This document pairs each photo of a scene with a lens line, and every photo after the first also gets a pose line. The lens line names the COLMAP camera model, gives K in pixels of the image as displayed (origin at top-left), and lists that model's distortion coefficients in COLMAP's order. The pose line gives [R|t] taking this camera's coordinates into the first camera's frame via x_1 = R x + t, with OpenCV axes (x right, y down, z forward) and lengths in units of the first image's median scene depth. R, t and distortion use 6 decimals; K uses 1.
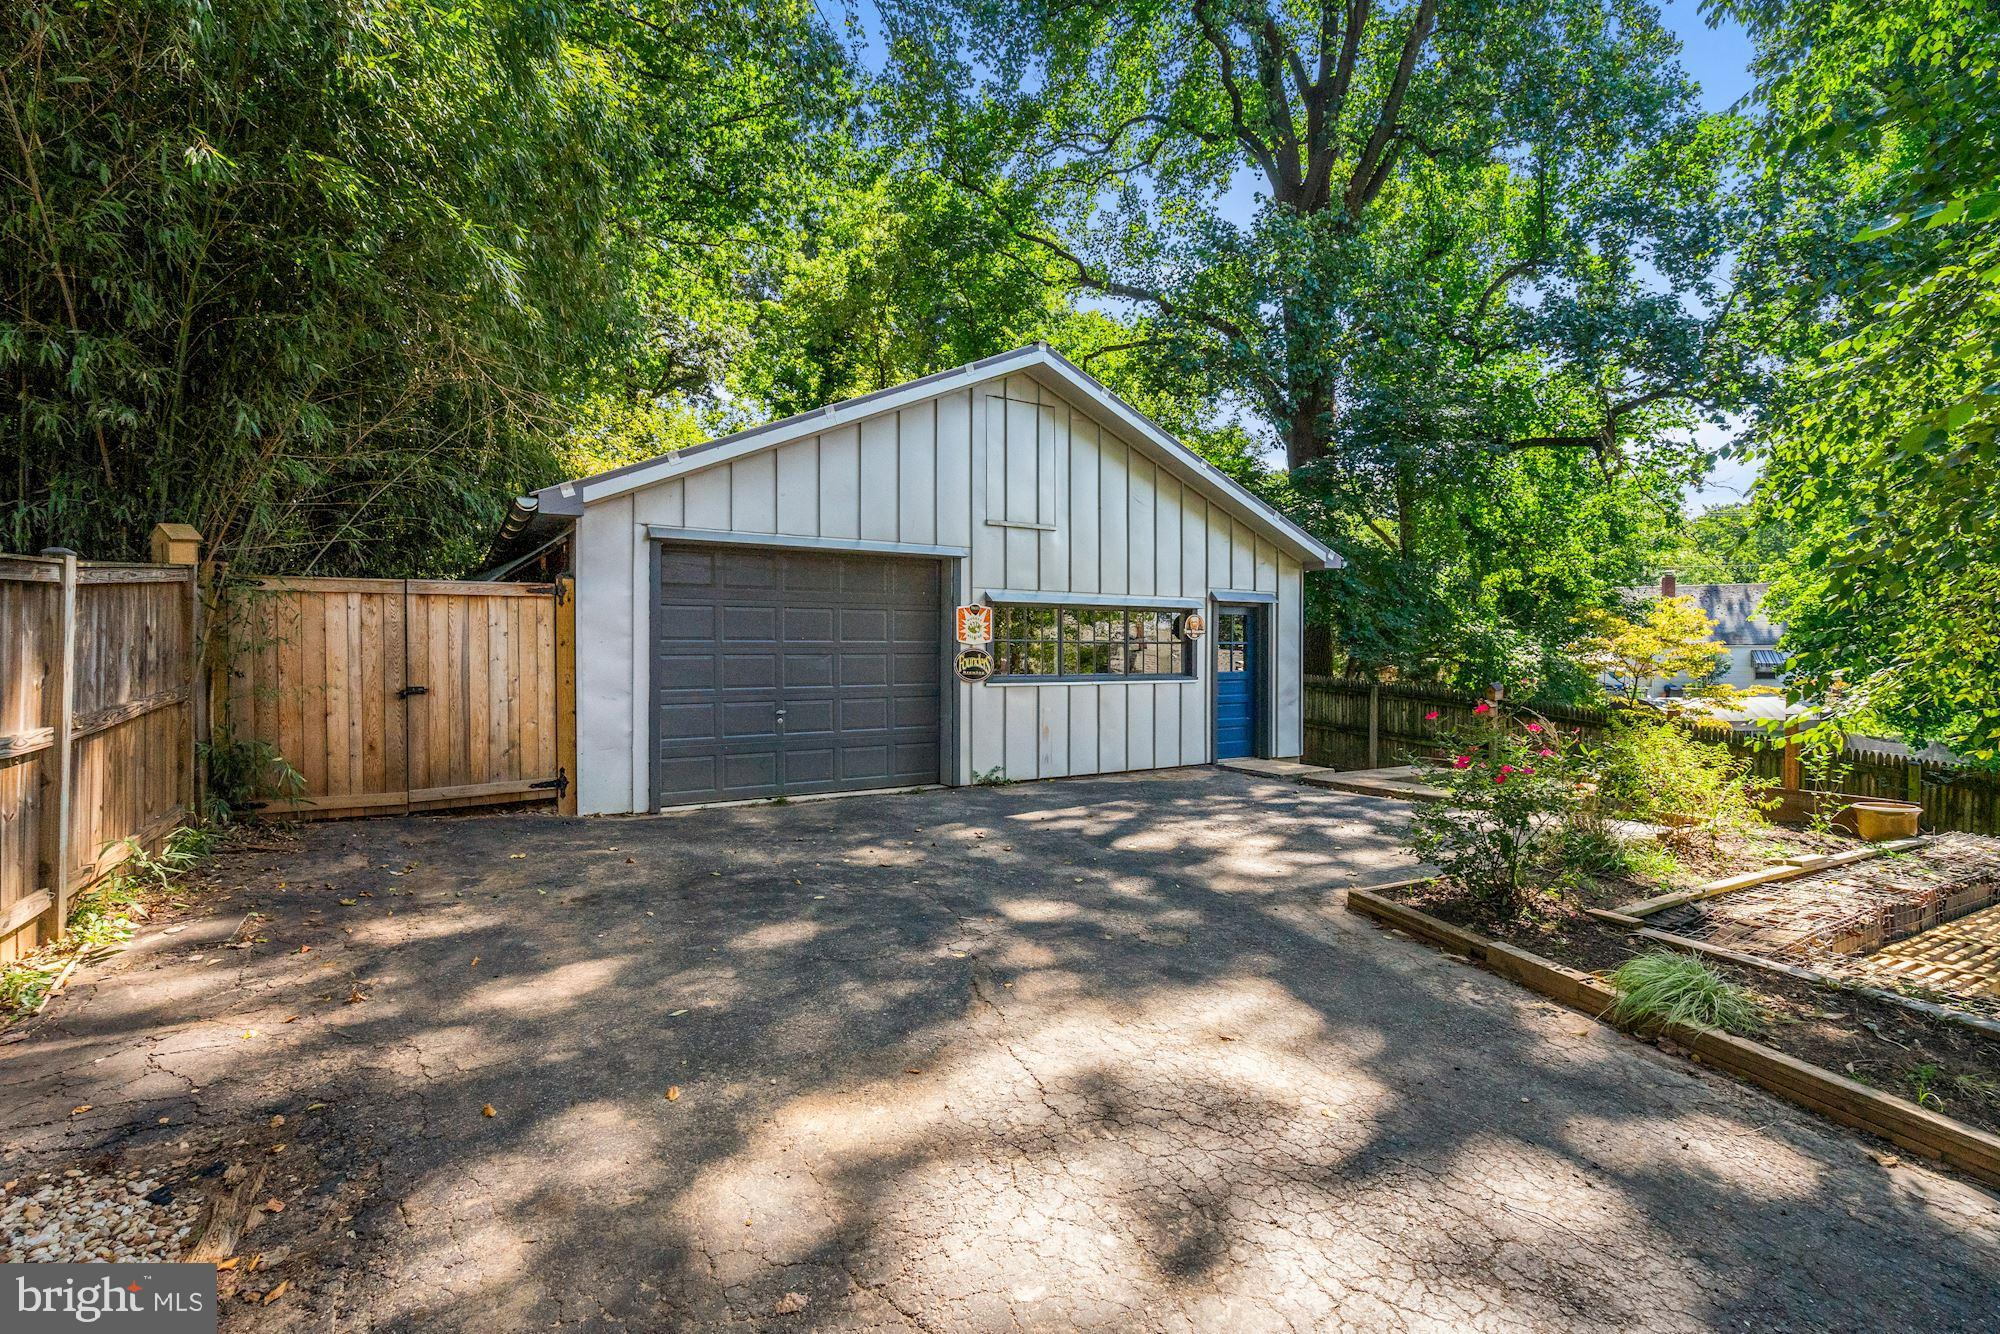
lens RADIAL K [[900.1, 0, 1000.0], [0, 900.1, 667.0], [0, 0, 1]] dist [0.000568, 0.000644]
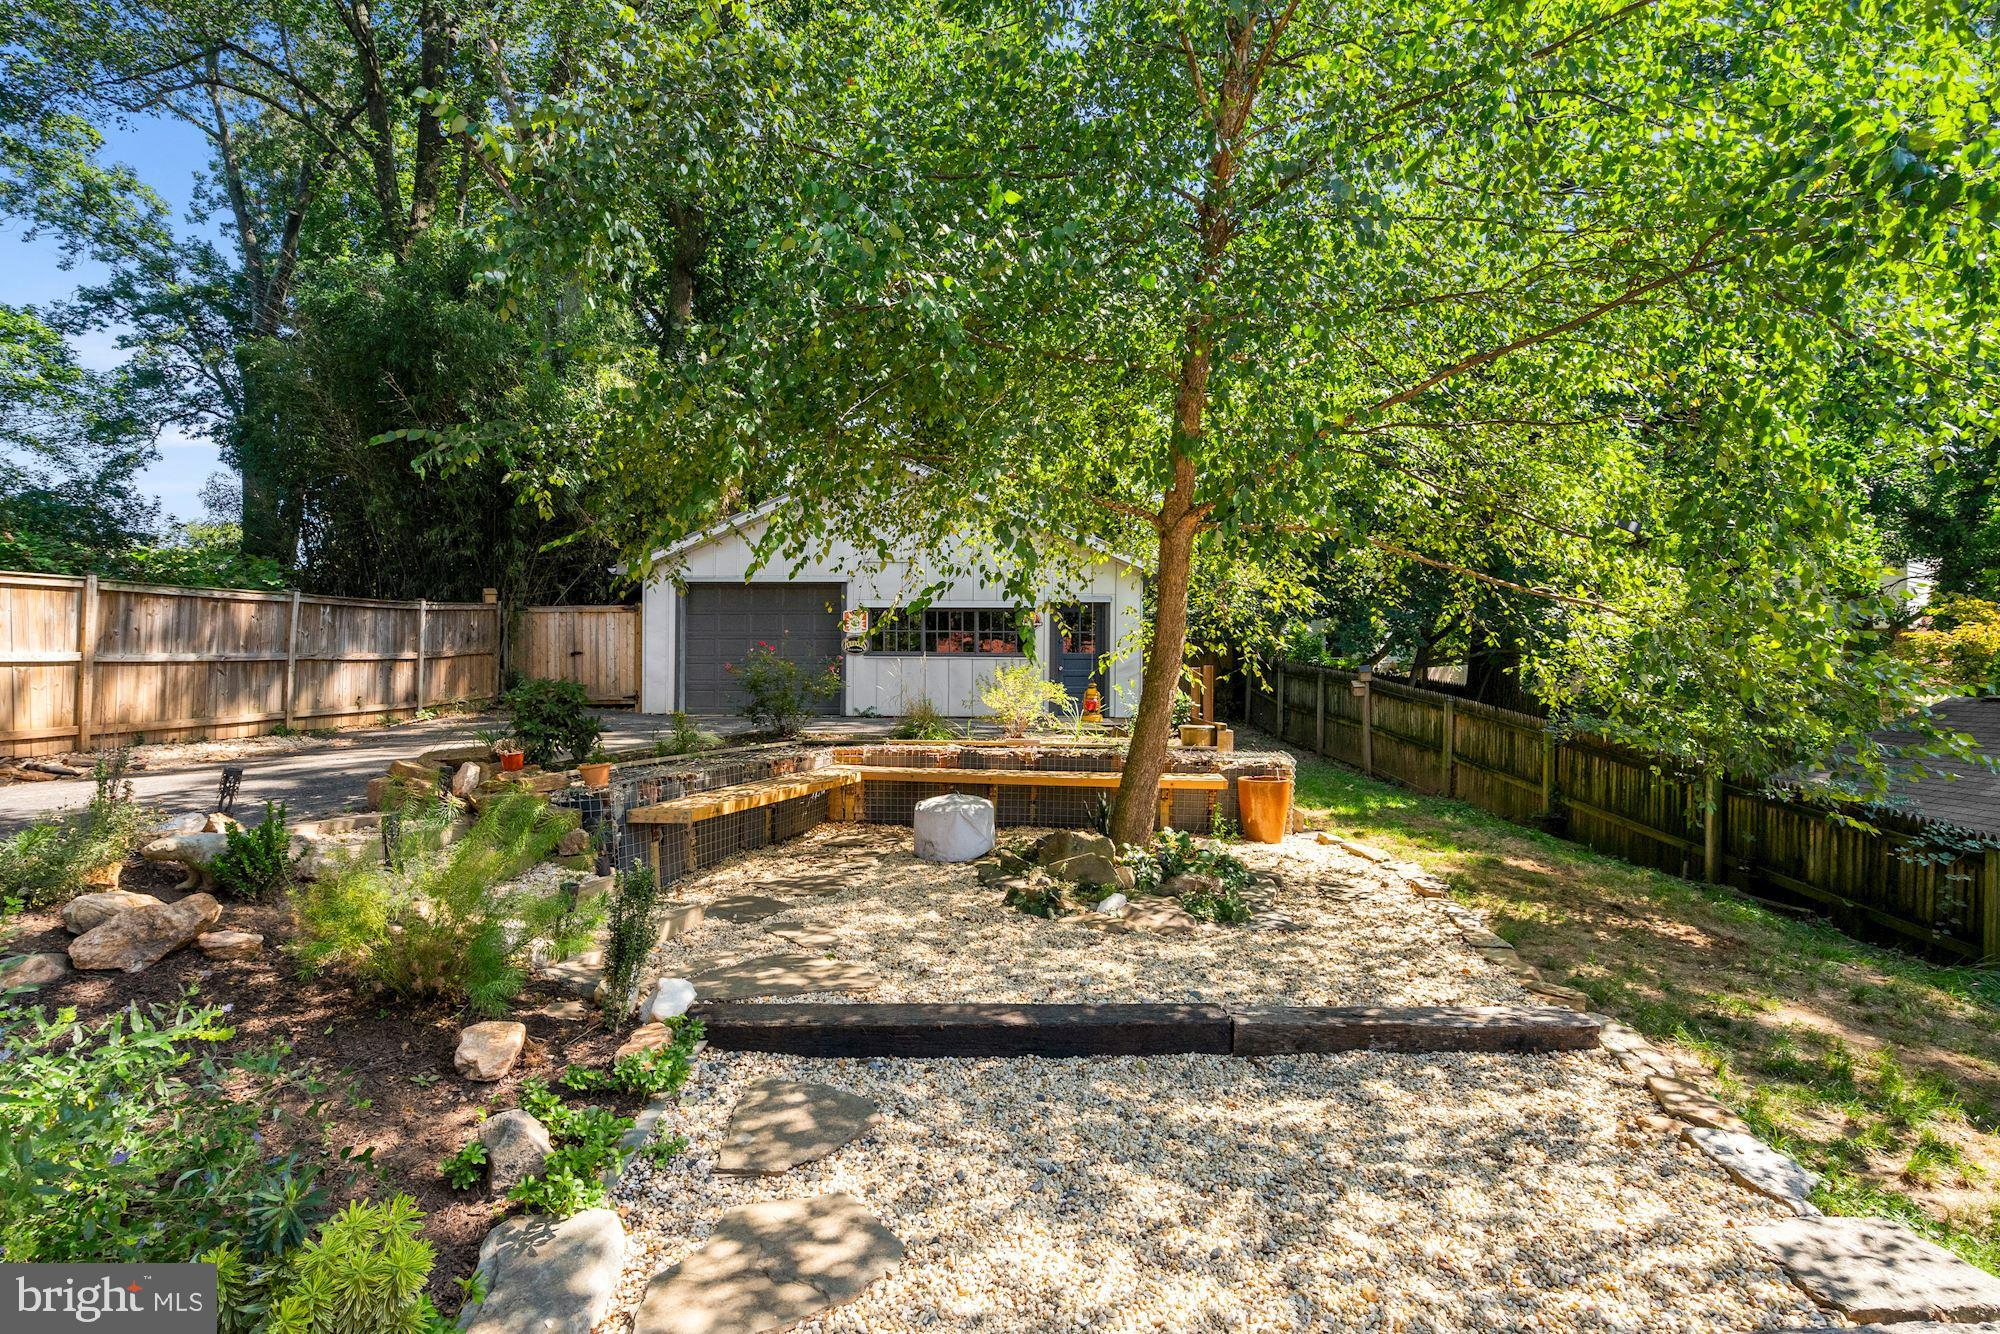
lens RADIAL K [[900.1, 0, 1000.0], [0, 900.1, 667.0], [0, 0, 1]] dist [0.000568, 0.000644]
pose [[0.847000, -0.002145, -0.531588, 1.471506], [-0.012221, 0.999649, -0.023504, 0.100344], [0.531452, 0.026405, 0.846677, -0.386613]]
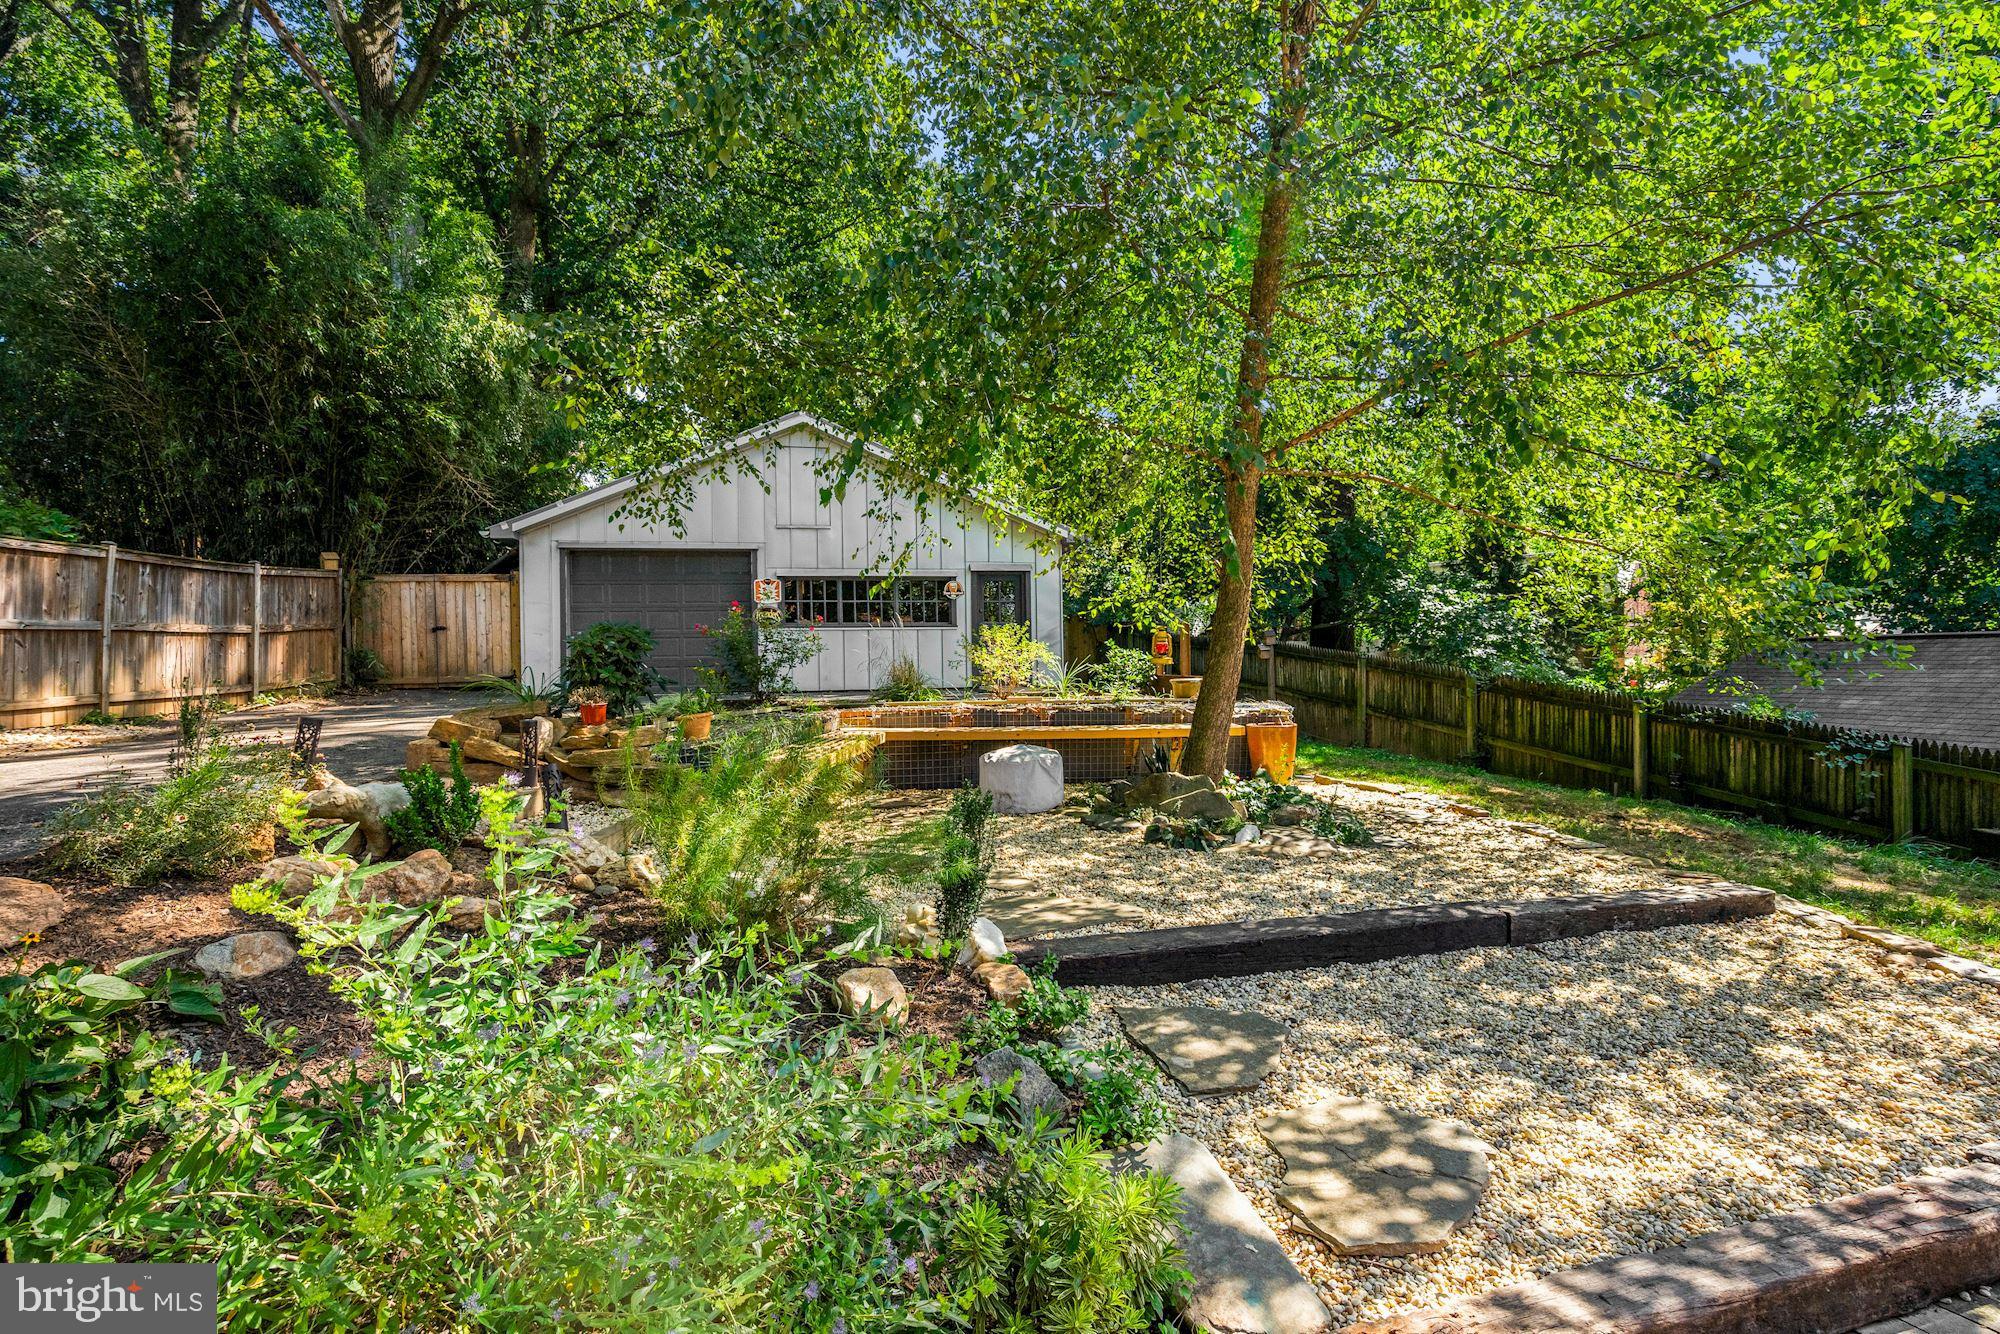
lens RADIAL K [[900.1, 0, 1000.0], [0, 900.1, 667.0], [0, 0, 1]] dist [0.000568, 0.000644]
pose [[0.941903, -0.015375, -0.335534, 1.190679], [0.011977, 0.999854, -0.012194, 0.148745], [0.335673, 0.007466, 0.941949, -0.485534]]
